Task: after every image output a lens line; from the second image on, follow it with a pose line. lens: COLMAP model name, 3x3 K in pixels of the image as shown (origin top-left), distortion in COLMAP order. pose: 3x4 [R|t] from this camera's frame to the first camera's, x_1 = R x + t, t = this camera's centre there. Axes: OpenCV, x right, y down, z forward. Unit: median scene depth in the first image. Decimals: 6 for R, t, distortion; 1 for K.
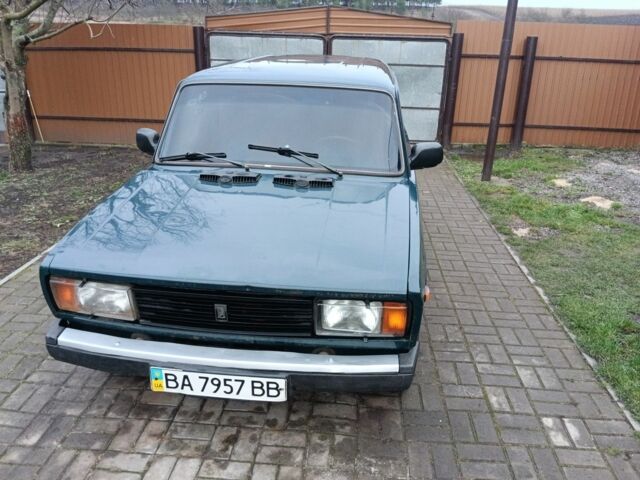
lens RADIAL K [[529.7, 0, 320.0], [0, 529.7, 240.0], [0, 0, 1]] dist [0.063974, -0.133002]
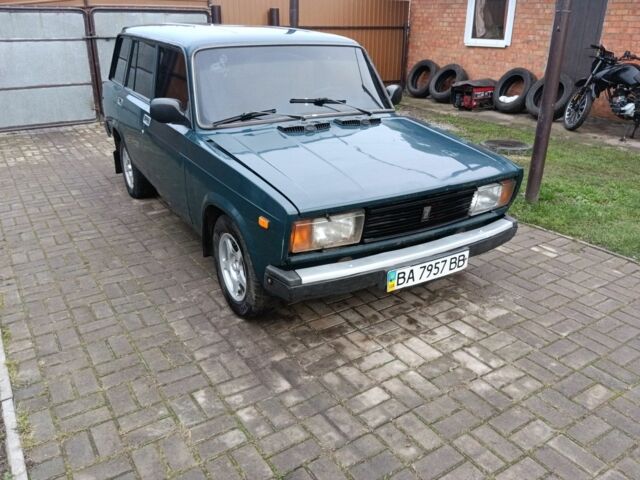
lens RADIAL K [[529.7, 0, 320.0], [0, 529.7, 240.0], [0, 0, 1]] dist [0.063974, -0.133002]
pose [[0.787669, -0.248758, 0.563647, -1.086751], [0.228077, 0.967600, 0.108311, -0.000674], [-0.572328, 0.043242, 0.818884, 0.085970]]
